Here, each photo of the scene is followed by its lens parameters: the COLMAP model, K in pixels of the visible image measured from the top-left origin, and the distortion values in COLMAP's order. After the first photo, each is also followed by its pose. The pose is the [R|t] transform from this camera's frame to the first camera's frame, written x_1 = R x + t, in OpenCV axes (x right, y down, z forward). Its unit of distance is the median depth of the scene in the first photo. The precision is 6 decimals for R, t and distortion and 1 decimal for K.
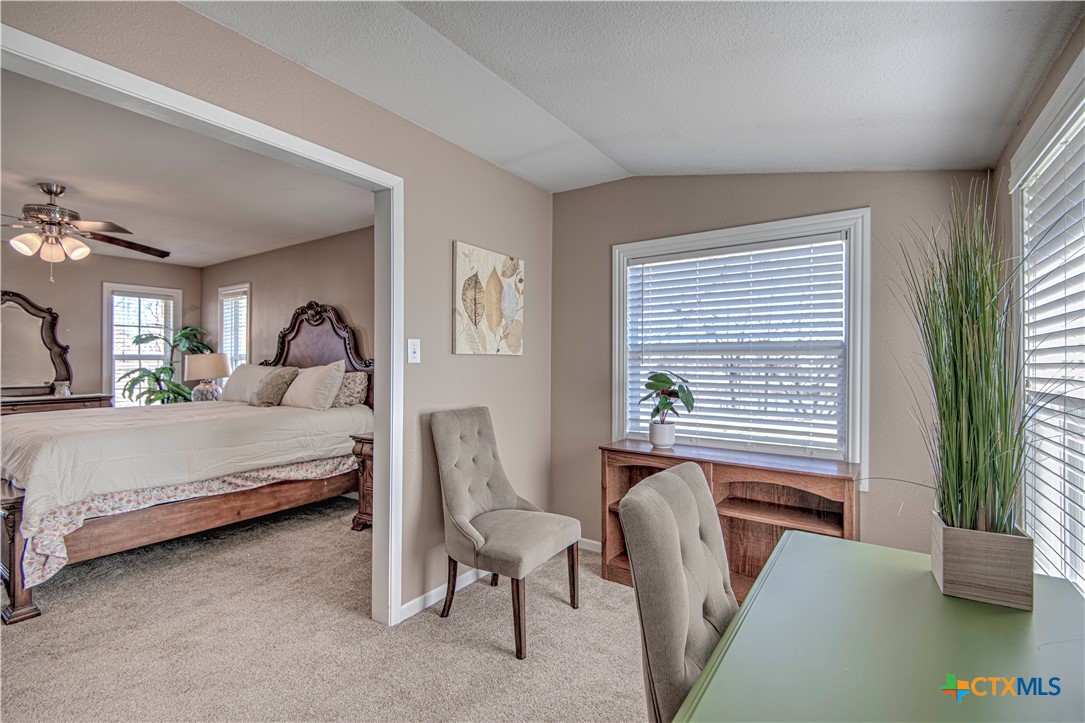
lens RADIAL K [[497.2, 0, 538.6], [0, 497.2, 359.2], [0, 0, 1]] dist [0.013605, -0.009962]
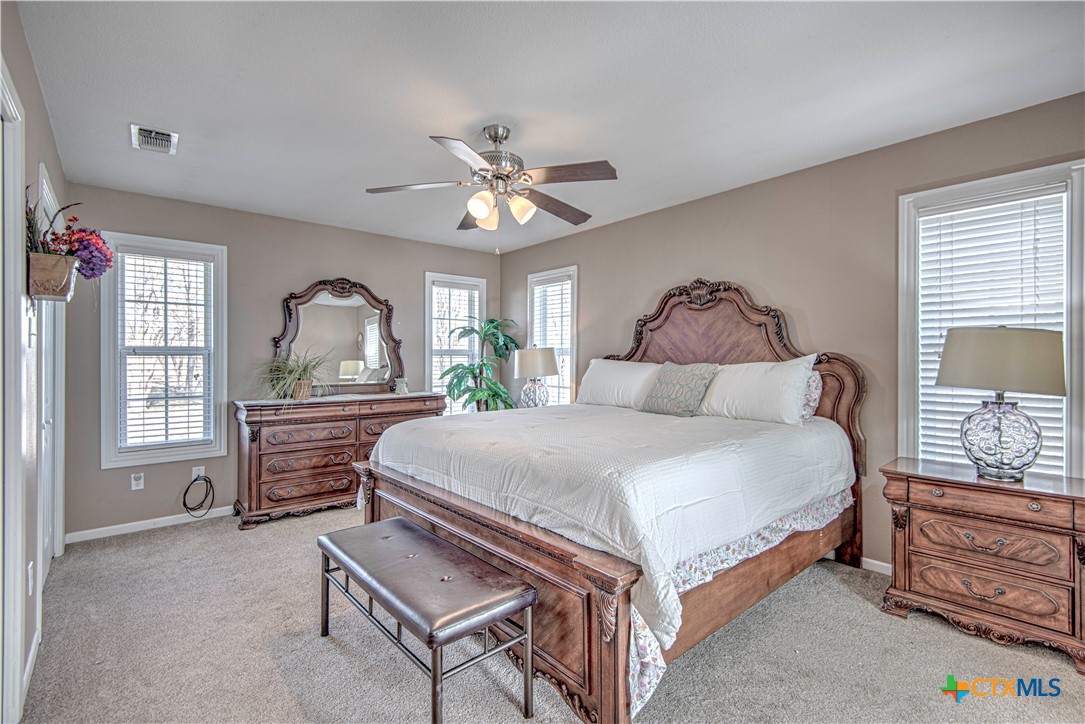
lens RADIAL K [[497.2, 0, 543.7], [0, 497.2, 359.2], [0, 0, 1]] dist [0.013605, -0.009962]
pose [[0.965227, -0.000713, -0.261411, -0.446785], [0.003212, 0.999953, 0.009133, 0.001387], [0.261393, -0.009656, 0.965184, 0.171333]]
